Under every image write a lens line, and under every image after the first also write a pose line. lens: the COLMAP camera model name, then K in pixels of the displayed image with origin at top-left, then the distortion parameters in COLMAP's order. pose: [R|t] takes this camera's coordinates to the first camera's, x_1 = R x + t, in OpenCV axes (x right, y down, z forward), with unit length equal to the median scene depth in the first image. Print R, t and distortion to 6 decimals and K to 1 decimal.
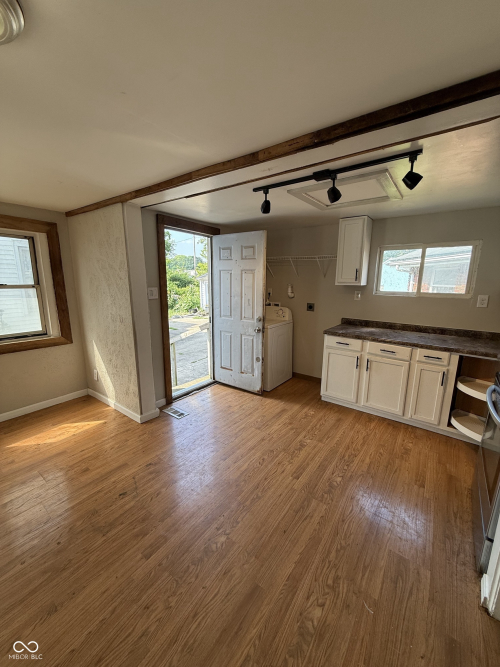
lens RADIAL K [[266.2, 0, 250.1], [0, 266.2, 331.3], [0, 0, 1]] dist [-0.000401, -0.000109]
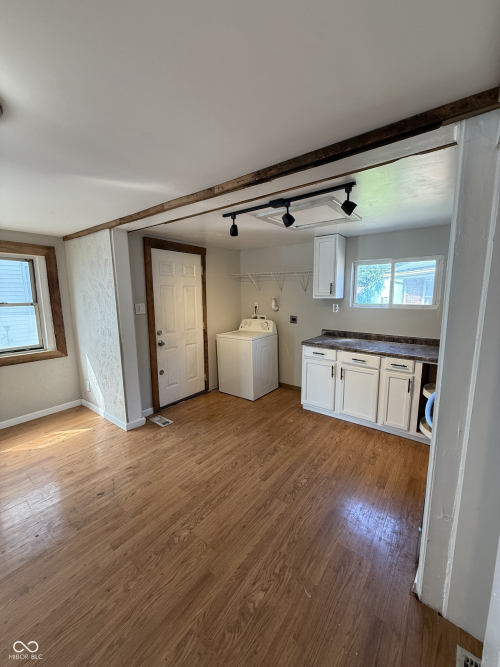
lens RADIAL K [[266.2, 0, 250.1], [0, 266.2, 331.3], [0, 0, 1]] dist [-0.000401, -0.000109]
pose [[0.999660, -0.012555, -0.022868, 0.131772], [0.011406, 0.998699, -0.049698, 0.009432], [0.023462, 0.049421, 0.998502, -0.081309]]
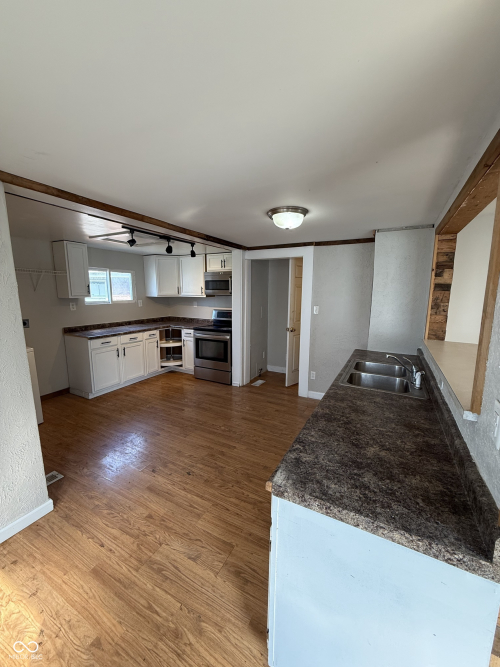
lens RADIAL K [[266.2, 0, 250.1], [0, 266.2, 331.3], [0, 0, 1]] dist [-0.000401, -0.000109]
pose [[-0.145661, -0.161451, 0.976072, -1.295657], [0.186912, 0.964336, 0.187403, -0.152990], [-0.971518, 0.209736, -0.110289, 0.587962]]
